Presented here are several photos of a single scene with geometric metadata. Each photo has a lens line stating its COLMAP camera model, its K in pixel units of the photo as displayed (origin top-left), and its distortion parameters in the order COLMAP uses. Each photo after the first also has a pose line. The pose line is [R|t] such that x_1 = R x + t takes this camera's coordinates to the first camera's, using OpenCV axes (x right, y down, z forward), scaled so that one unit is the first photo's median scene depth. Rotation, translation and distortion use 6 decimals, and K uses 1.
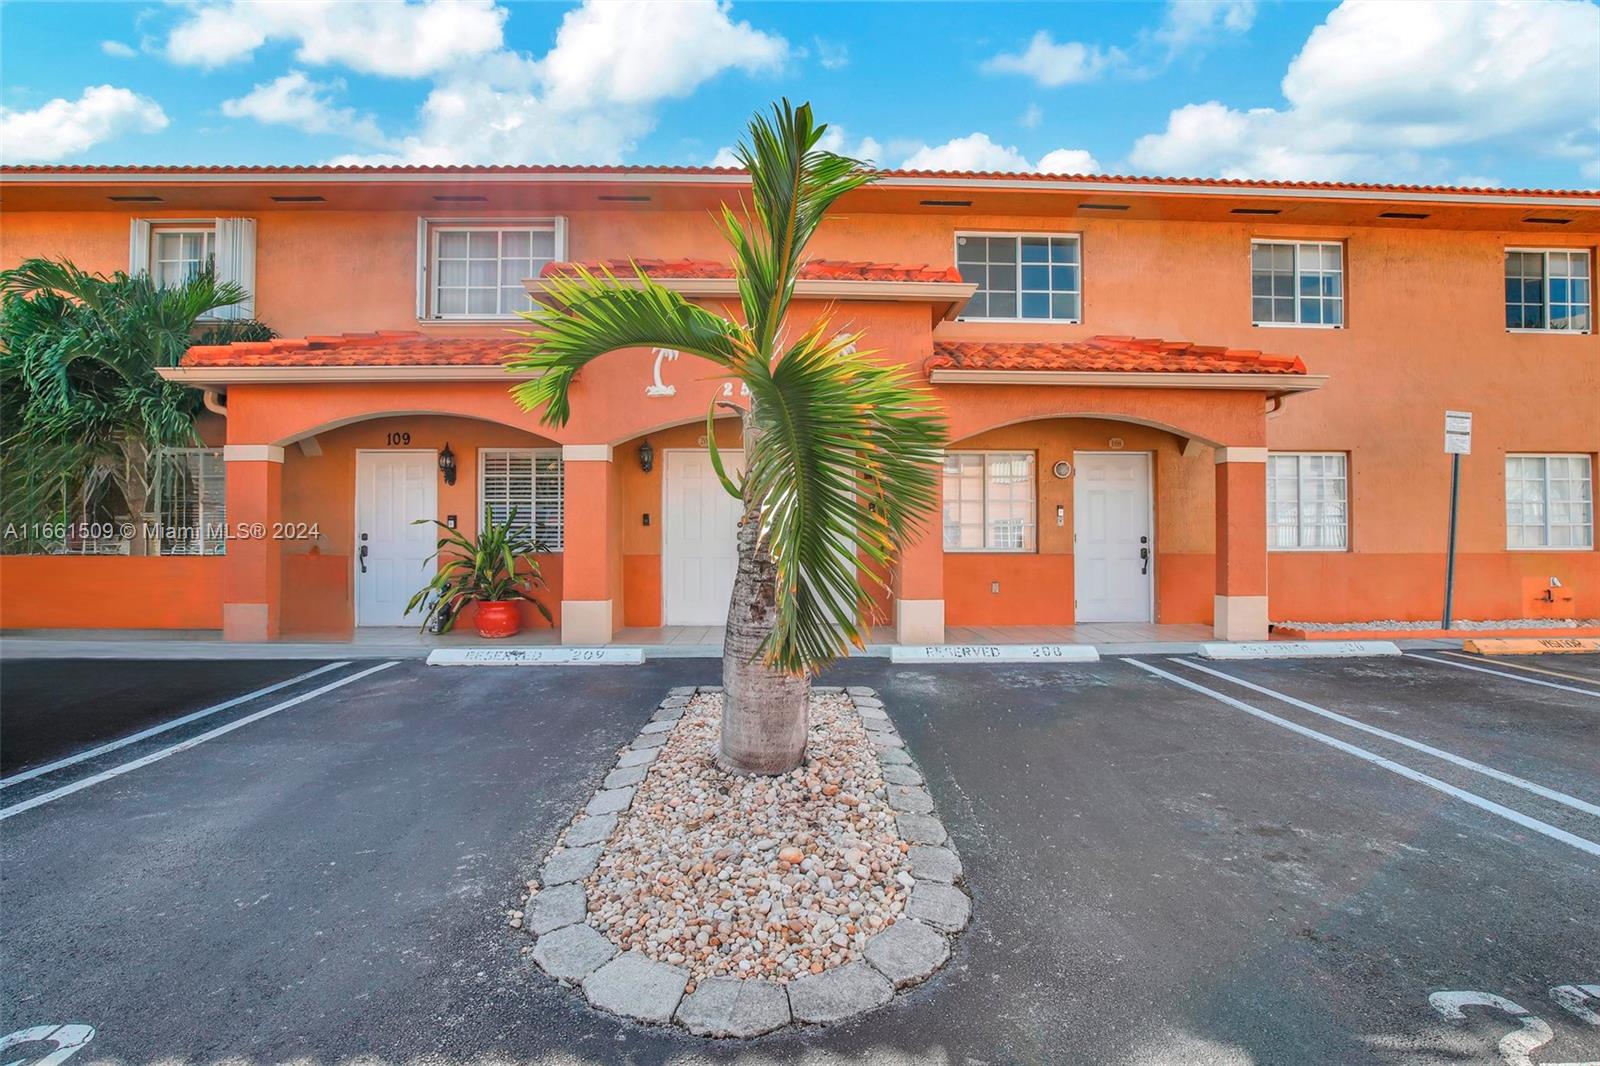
lens RADIAL K [[730.4, 0, 800.0], [0, 730.4, 533.0], [0, 0, 1]] dist [-0.030752, 0.000326]
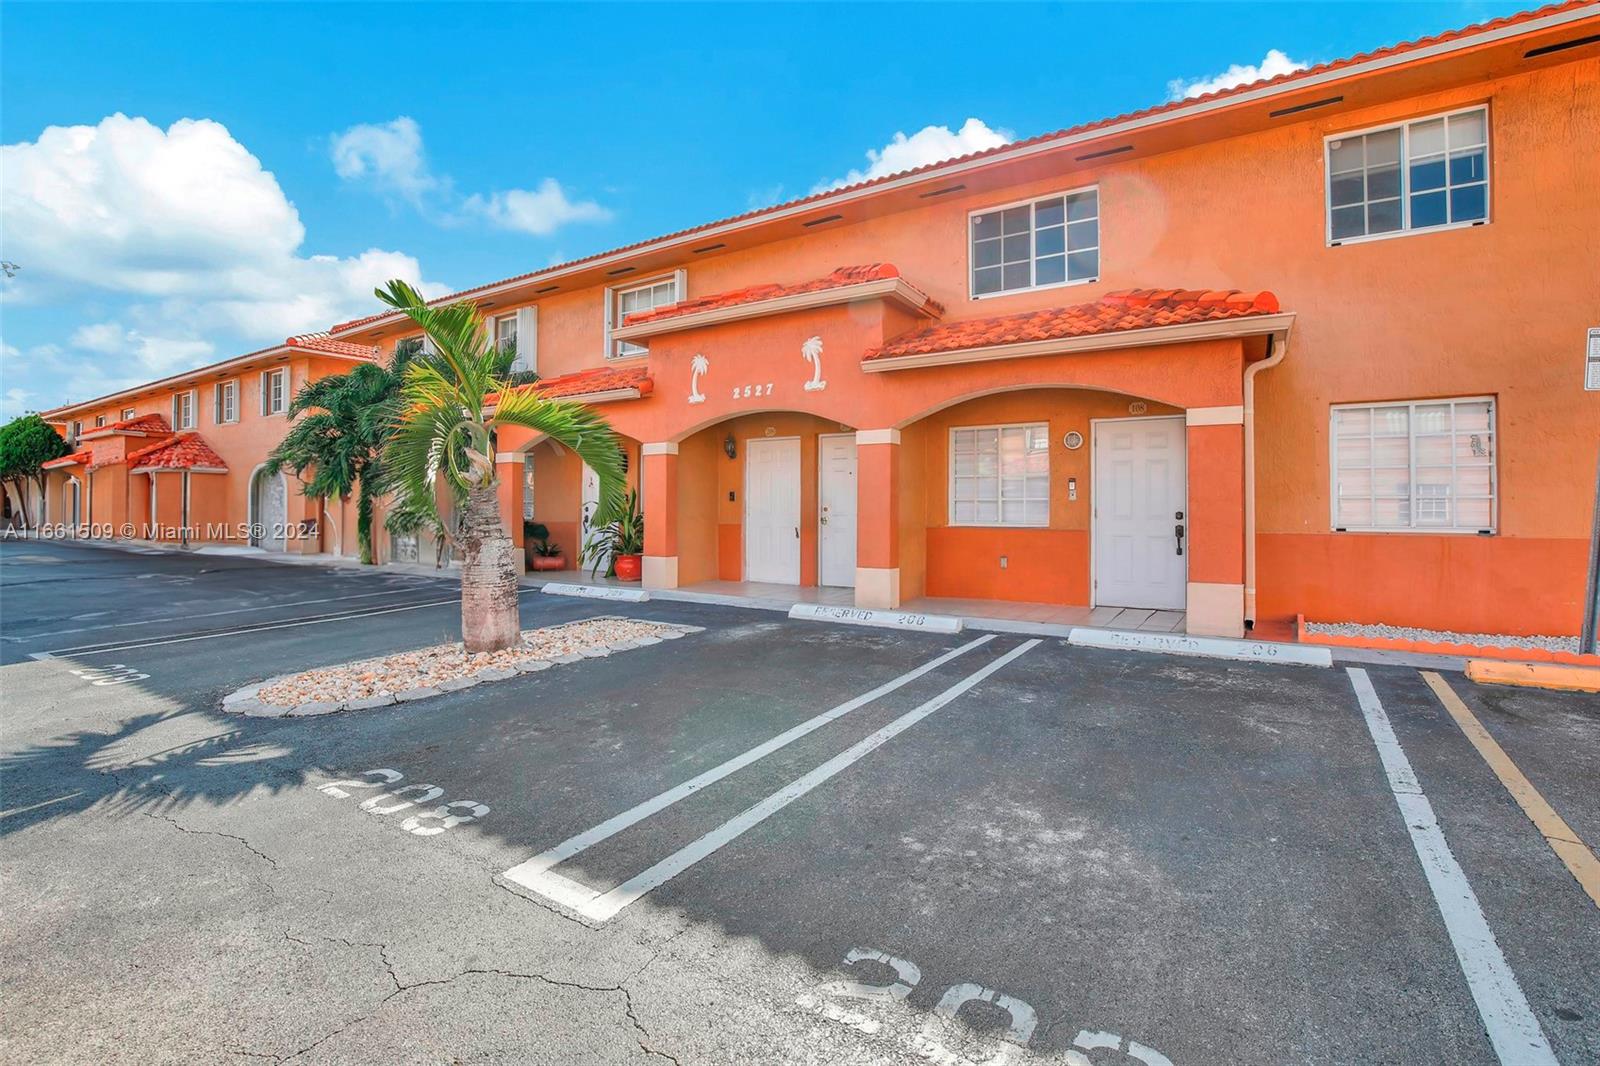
lens RADIAL K [[735.0, 0, 800.9], [0, 735.0, 505.3], [0, 0, 1]] dist [-0.031219, 0.000608]
pose [[0.819476, 0.000463, -0.573113, 0.611652], [-0.001255, 0.999999, -0.000987, -0.001758], [0.573112, 0.001528, 0.819476, 0.021481]]
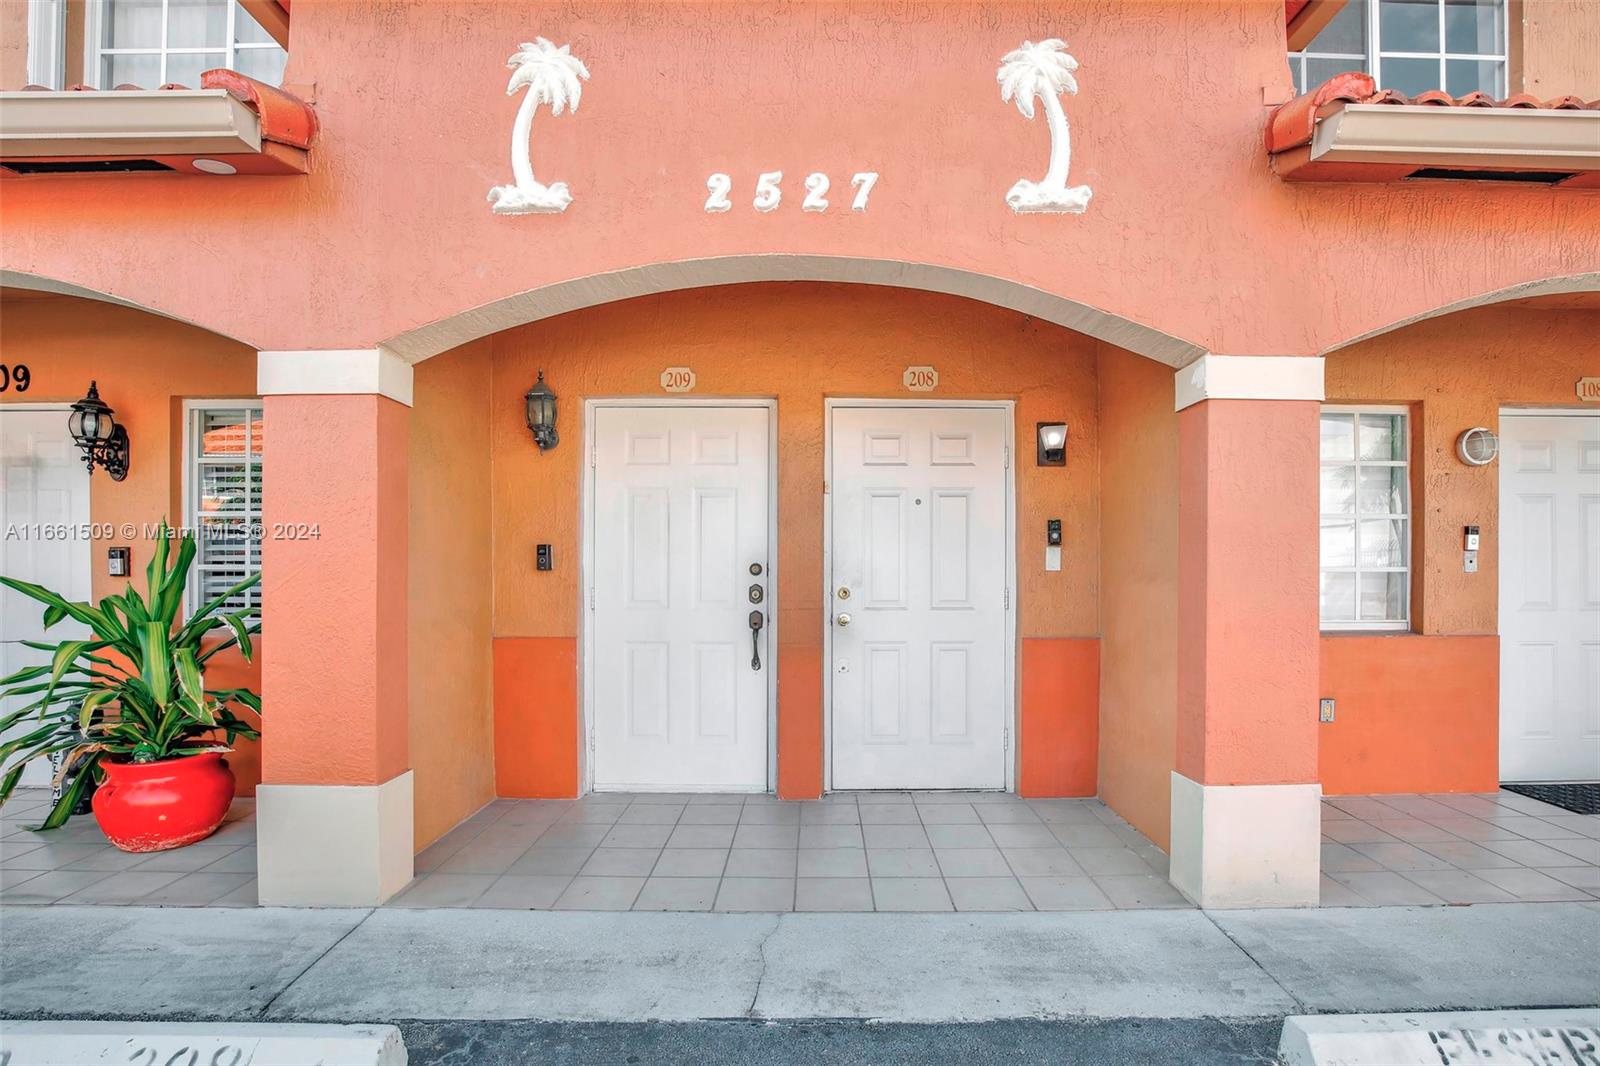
lens RADIAL K [[735.5, 0, 809.5], [0, 735.5, 568.9], [0, 0, 1]] dist [-0.028240, 0.000028]
pose [[0.999846, 0.001521, -0.017483, -0.040960], [-0.001515, 0.999999, 0.000379, -0.011717], [0.017483, -0.000353, 0.999847, 0.550072]]
